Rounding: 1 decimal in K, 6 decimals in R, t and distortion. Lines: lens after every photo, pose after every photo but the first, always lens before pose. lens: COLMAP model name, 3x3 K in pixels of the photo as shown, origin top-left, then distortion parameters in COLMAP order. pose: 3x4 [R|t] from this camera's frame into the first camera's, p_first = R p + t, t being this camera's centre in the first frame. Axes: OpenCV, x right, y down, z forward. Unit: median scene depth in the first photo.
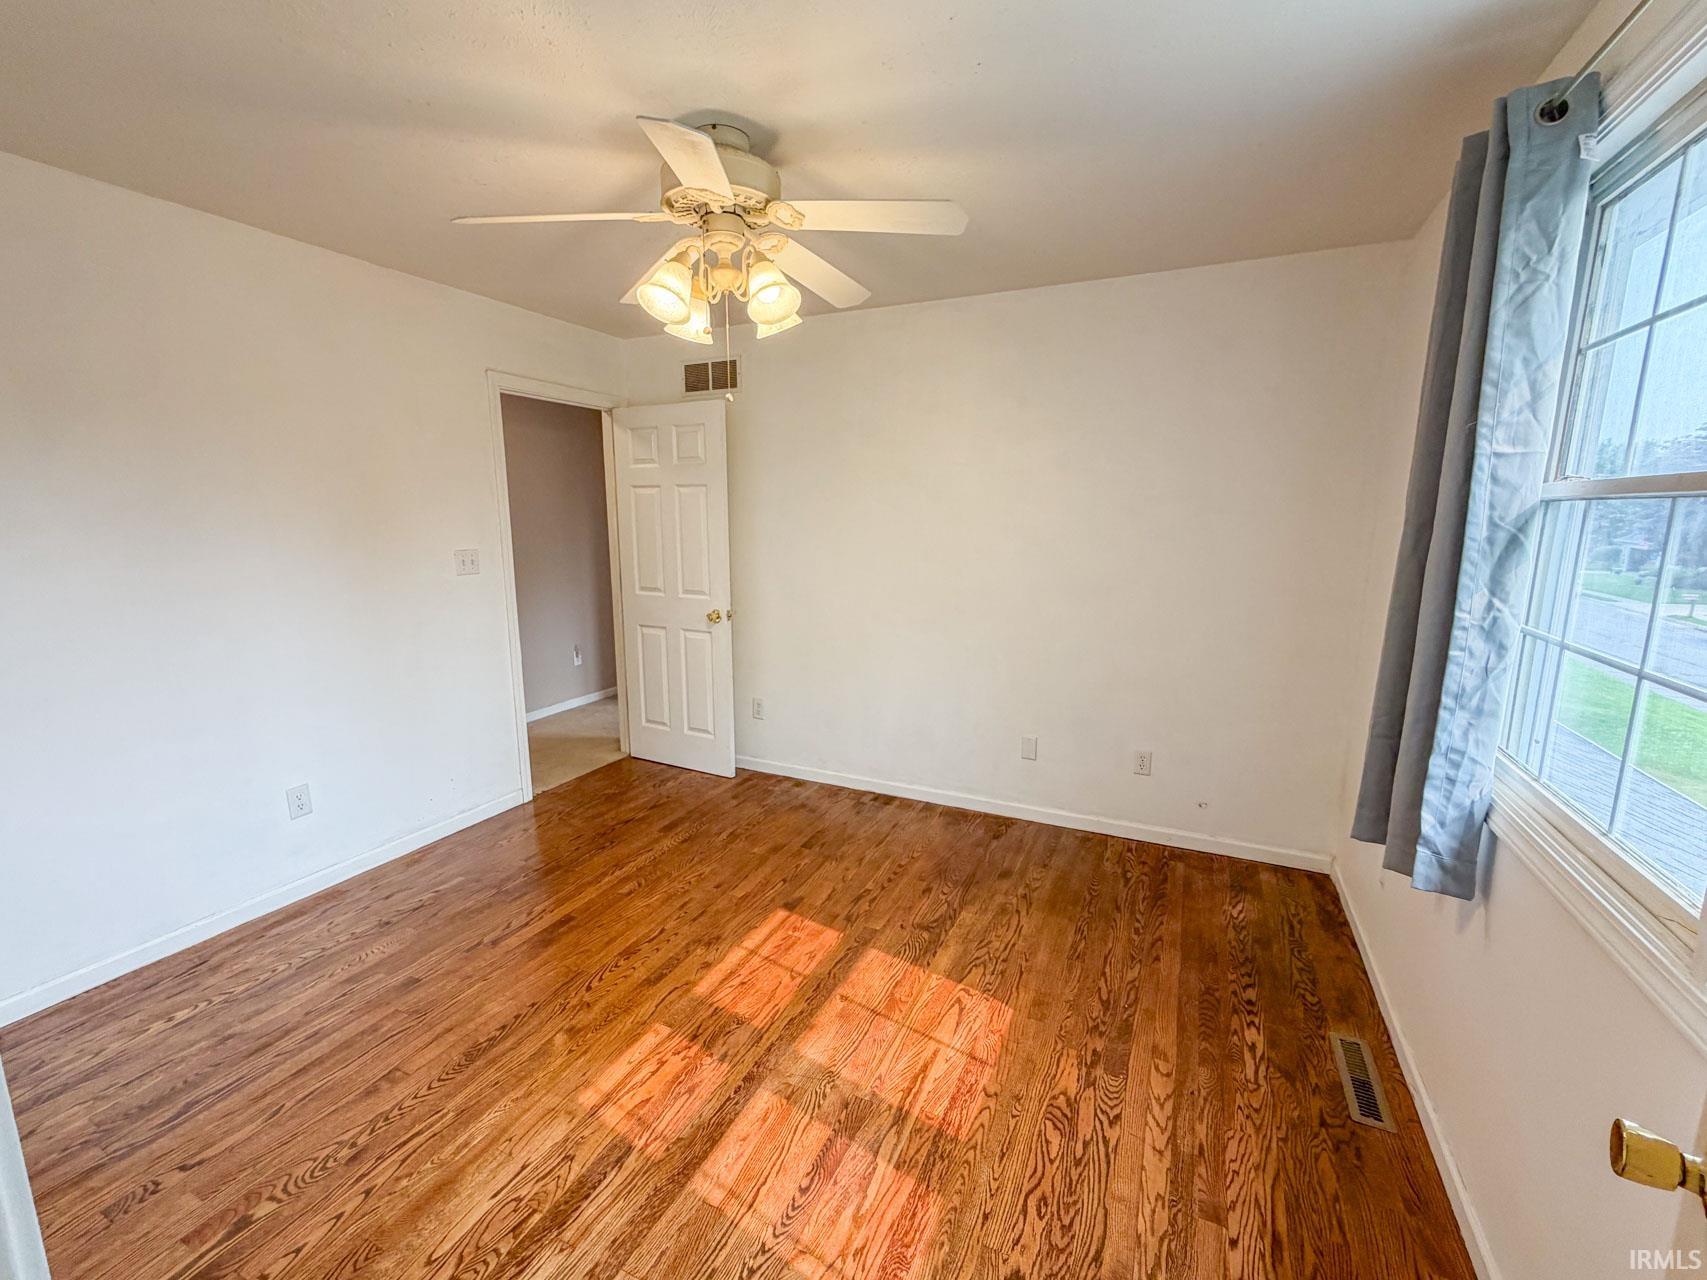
lens RADIAL K [[714.9, 0, 853.5], [0, 714.9, 640.0], [0, 0, 1]] dist [0.001101, -0.000322]
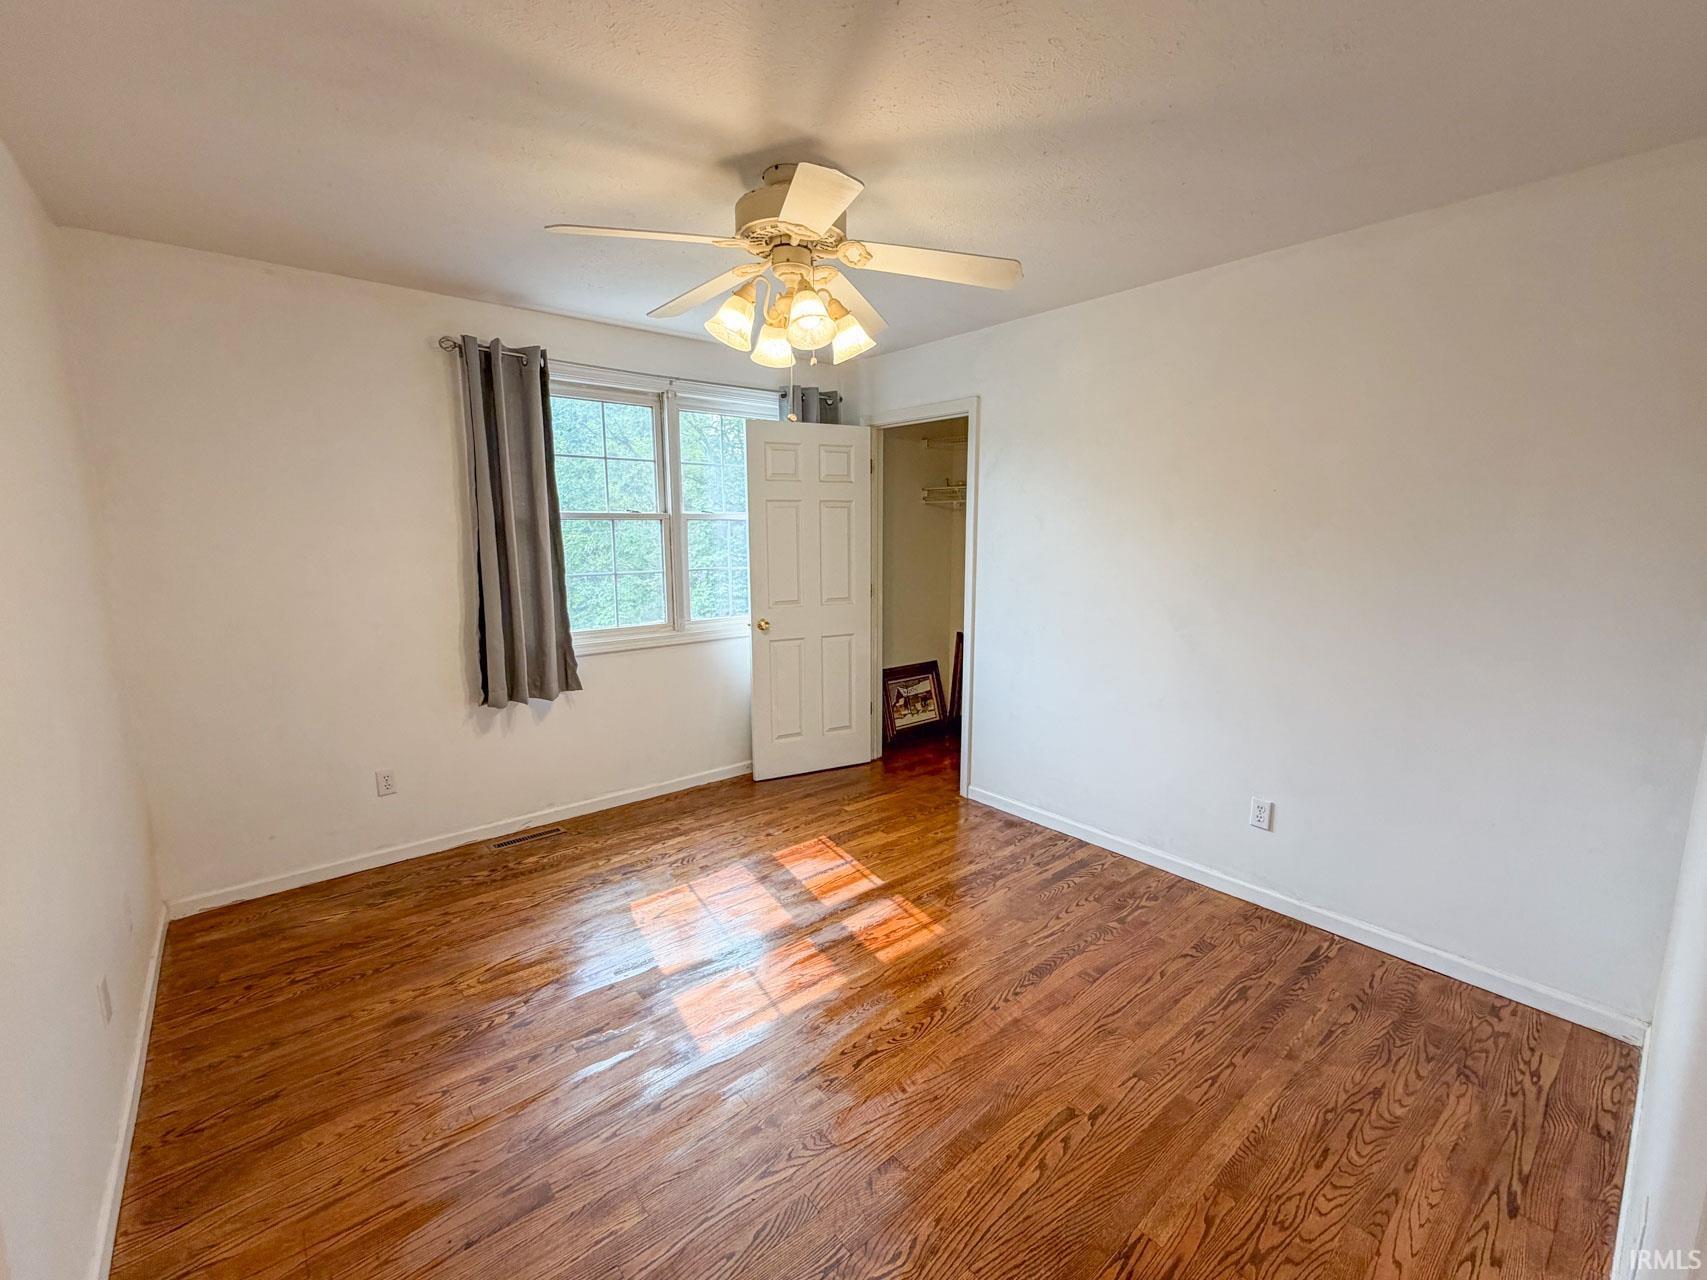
lens RADIAL K [[714.9, 0, 853.5], [0, 714.9, 640.0], [0, 0, 1]] dist [0.001101, -0.000322]
pose [[-0.908626, -0.067207, 0.412168, -0.731557], [0.073651, 0.945706, 0.316569, -0.361978], [-0.411065, 0.317999, -0.854343, 2.010829]]
